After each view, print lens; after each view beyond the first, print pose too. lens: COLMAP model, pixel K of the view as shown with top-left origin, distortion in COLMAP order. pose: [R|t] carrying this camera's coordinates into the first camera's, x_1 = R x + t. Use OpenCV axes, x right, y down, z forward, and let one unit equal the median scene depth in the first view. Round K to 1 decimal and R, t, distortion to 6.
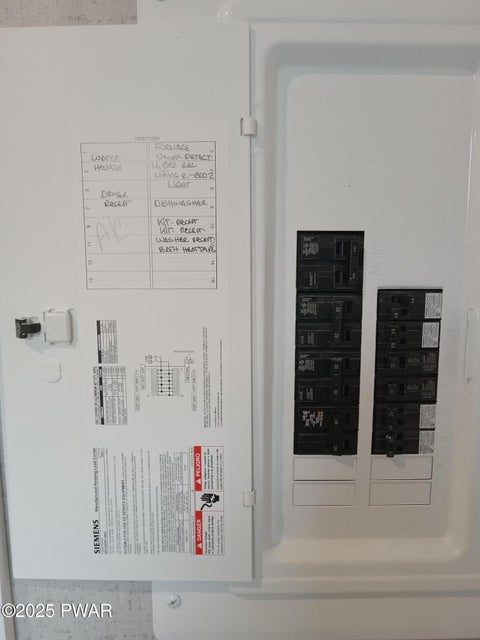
lens RADIAL K [[478.6, 0, 240.0], [0, 478.6, 320.0], [0, 0, 1]] dist [-0.006891, -0.002843]
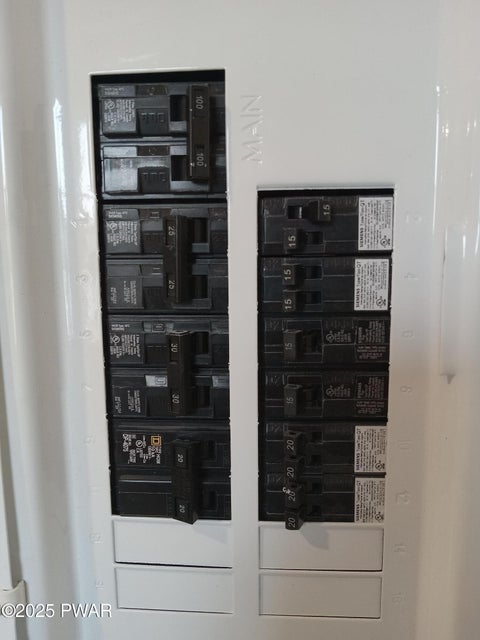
lens RADIAL K [[478.6, 0, 240.0], [0, 478.6, 320.0], [0, 0, 1]] dist [-0.006891, -0.002843]
pose [[0.995835, -0.000940, -0.091174, 0.305580], [0.001000, 0.999999, 0.000613, 0.066348], [0.091173, -0.000702, 0.995835, 0.493659]]
